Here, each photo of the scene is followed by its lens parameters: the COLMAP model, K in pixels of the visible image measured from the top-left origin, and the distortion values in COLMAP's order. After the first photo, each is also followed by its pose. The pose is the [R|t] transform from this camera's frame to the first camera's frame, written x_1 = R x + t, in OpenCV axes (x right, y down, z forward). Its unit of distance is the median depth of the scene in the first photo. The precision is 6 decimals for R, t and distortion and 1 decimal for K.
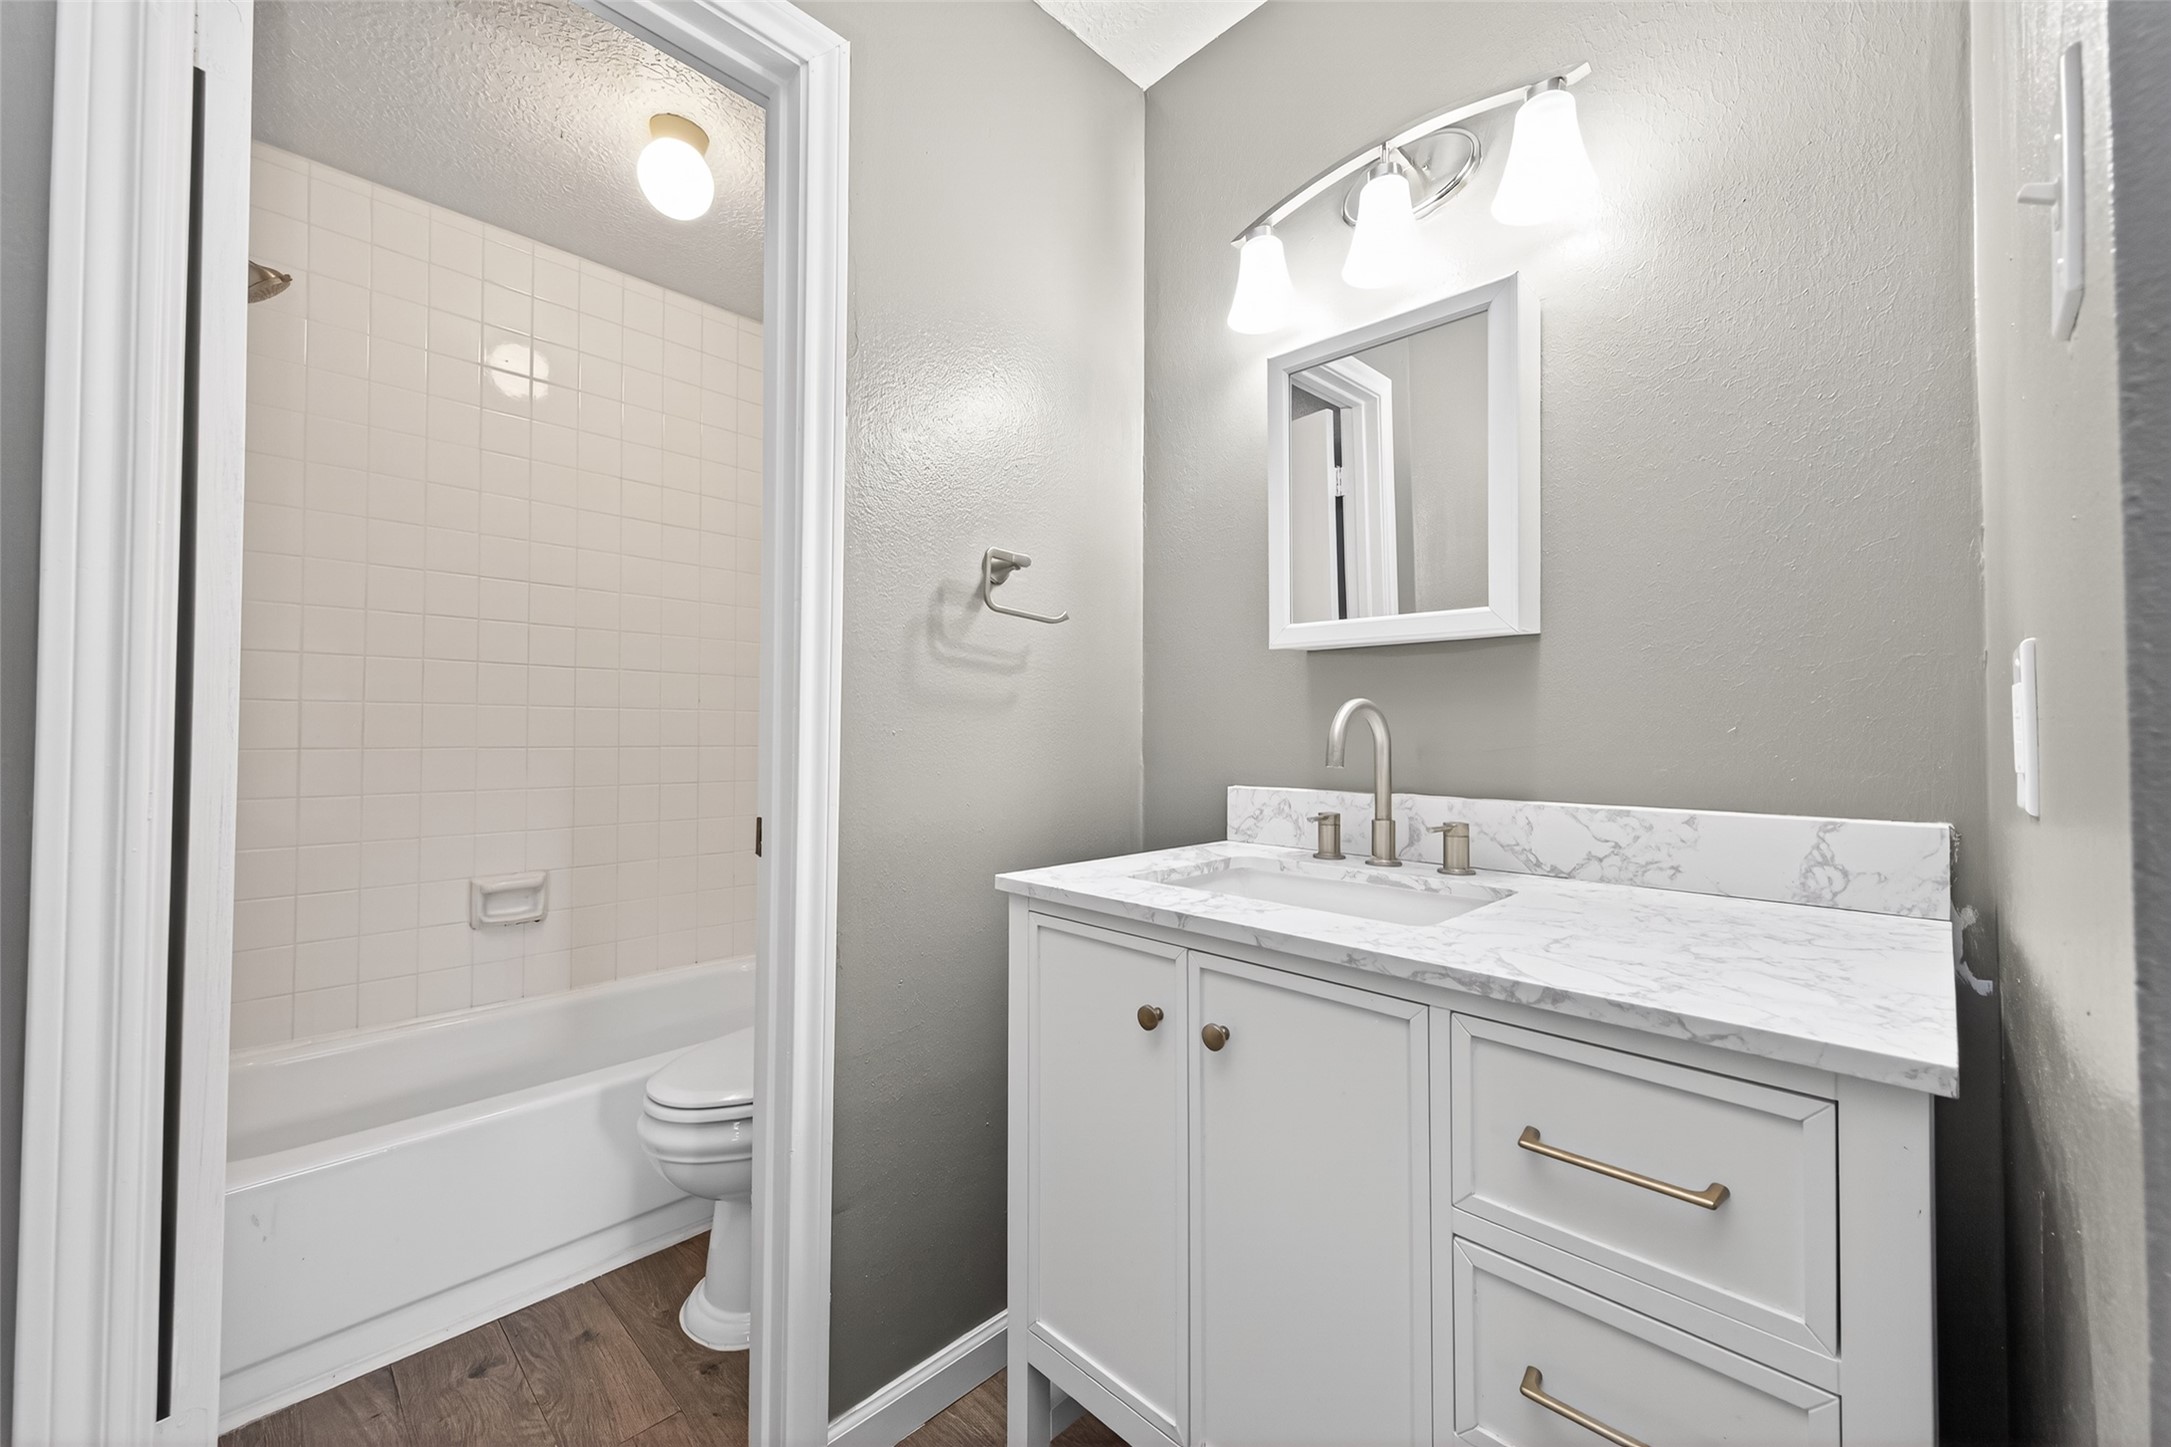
lens RADIAL K [[840.4, 0, 1088.7], [0, 840.4, 718.8], [0, 0, 1]] dist [0.008123, -0.002048]
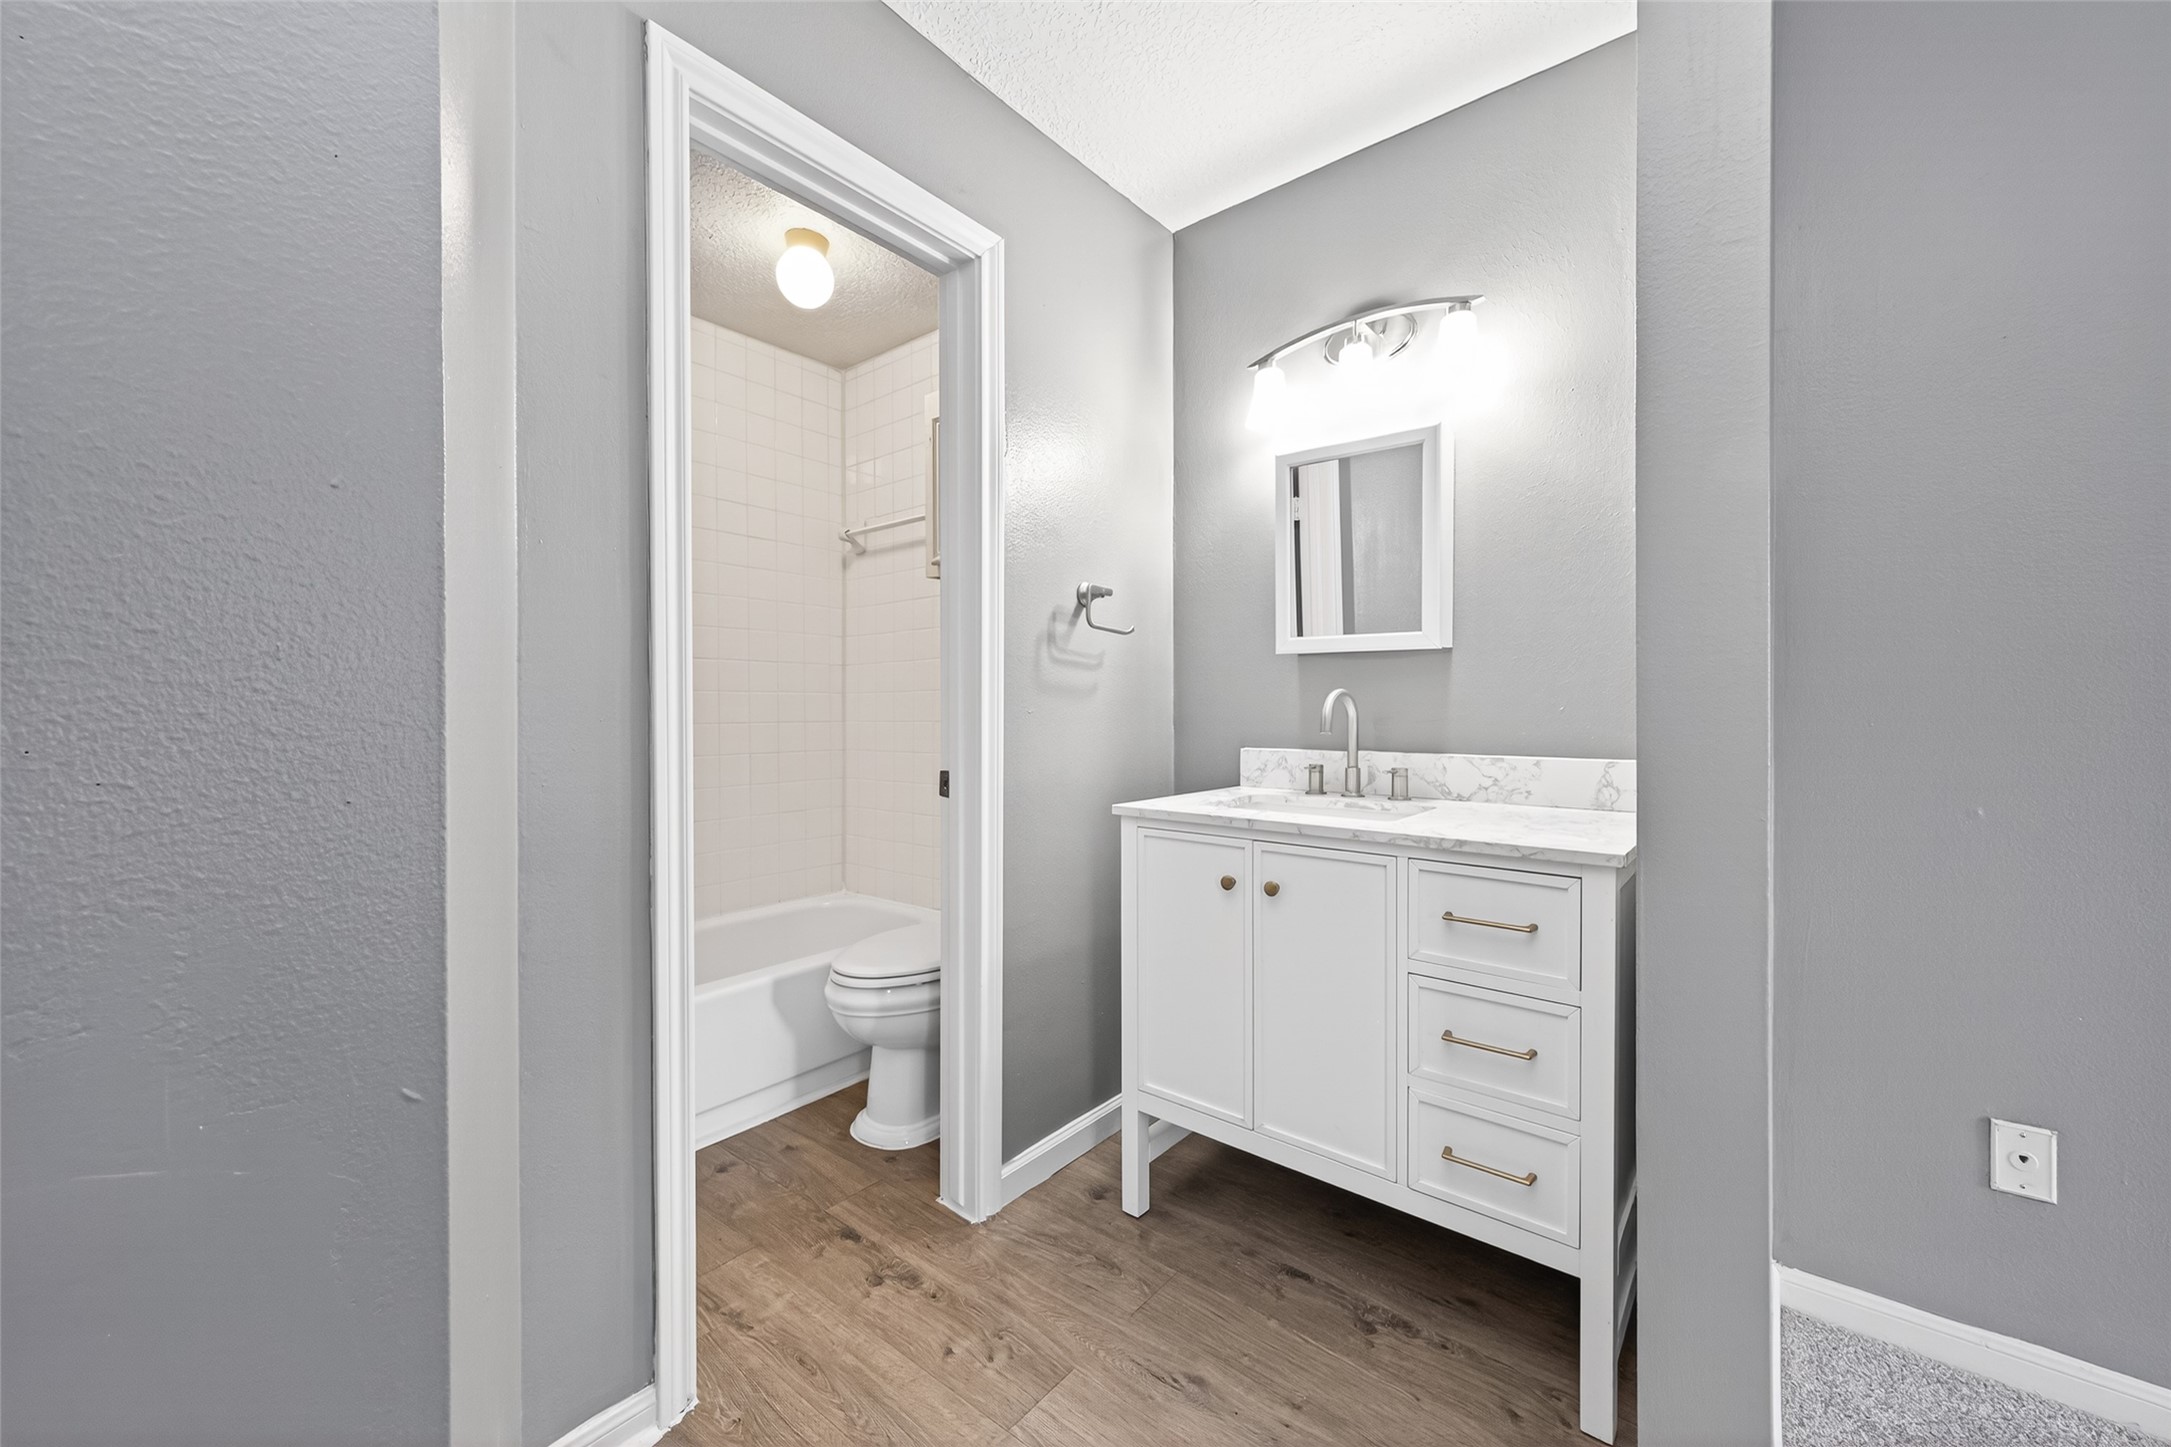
lens RADIAL K [[840.4, 0, 1092.2], [0, 840.4, 717.5], [0, 0, 1]] dist [0.008123, -0.002048]
pose [[0.995239, -0.004862, 0.097338, -0.230592], [0.002115, 0.999597, 0.028302, -0.013278], [-0.097436, -0.027962, 0.994849, -0.403705]]
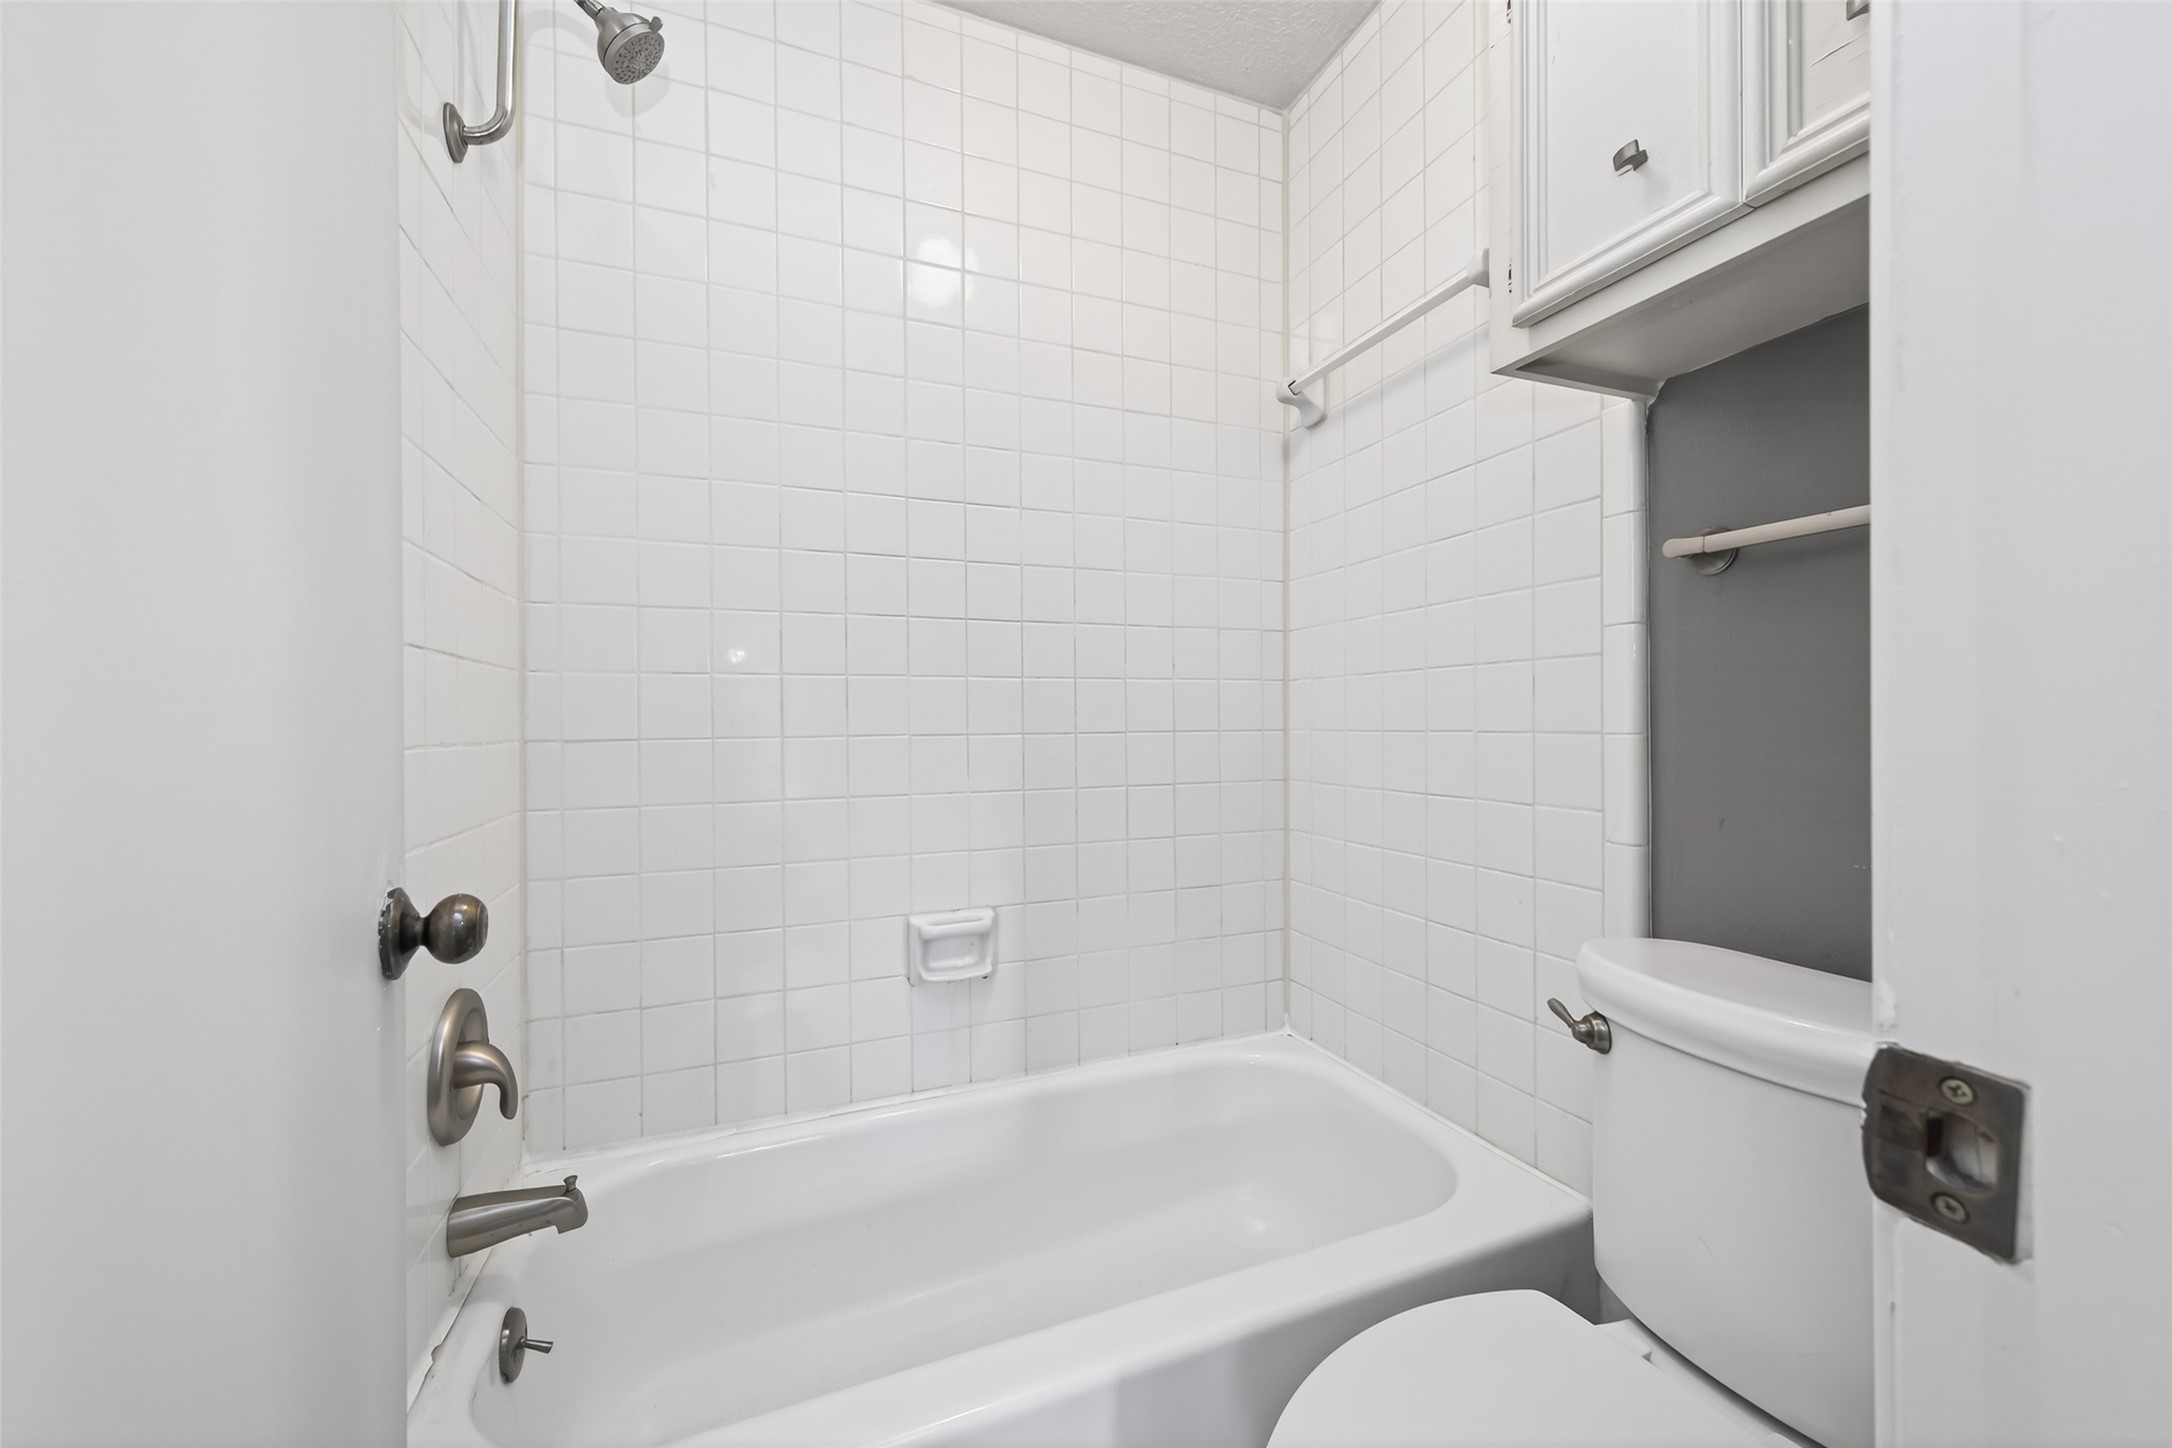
lens RADIAL K [[840.8, 0, 1106.7], [0, 840.8, 704.9], [0, 0, 1]] dist [0.008123, -0.002048]
pose [[0.921326, -0.009225, -0.388680, -0.418594], [0.012035, 0.999916, 0.004795, 0.008815], [0.388603, -0.009096, 0.921360, 0.576659]]
